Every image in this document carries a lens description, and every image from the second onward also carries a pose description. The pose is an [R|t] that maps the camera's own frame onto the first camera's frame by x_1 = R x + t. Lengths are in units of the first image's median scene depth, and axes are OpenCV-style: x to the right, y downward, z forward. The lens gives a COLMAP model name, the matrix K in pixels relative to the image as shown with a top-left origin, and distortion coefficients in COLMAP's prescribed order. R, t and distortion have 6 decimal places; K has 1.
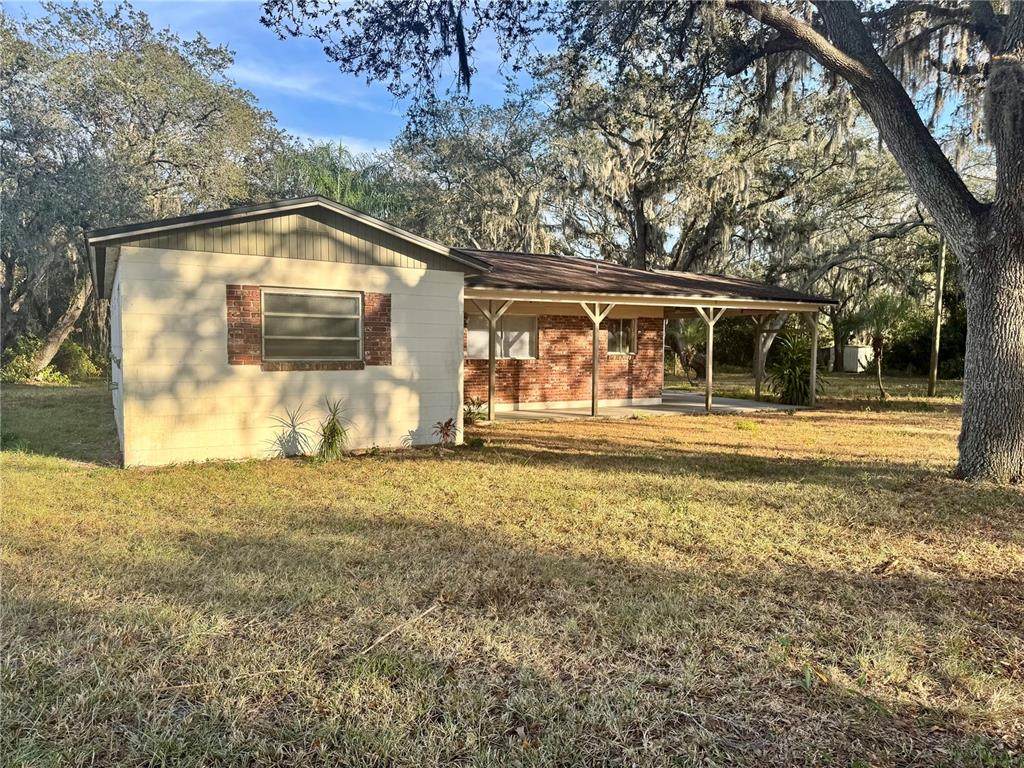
lens RADIAL K [[702.0, 0, 512.0], [0, 702.0, 384.0], [0, 0, 1]] dist [0.152816, -0.228079]
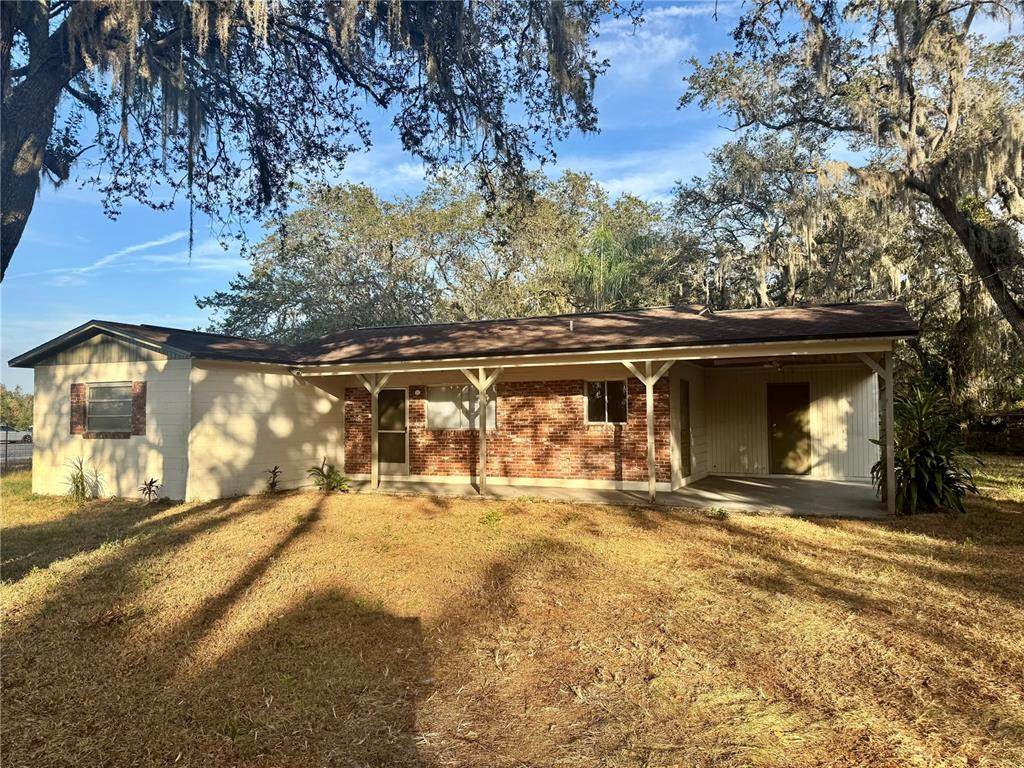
lens RADIAL K [[702.0, 0, 512.0], [0, 702.0, 384.0], [0, 0, 1]] dist [0.152816, -0.228079]
pose [[0.561534, -0.054471, -0.825659, 0.887052], [-0.035502, 0.995326, -0.089809, -0.013740], [0.826692, 0.079743, 0.556975, 0.520754]]
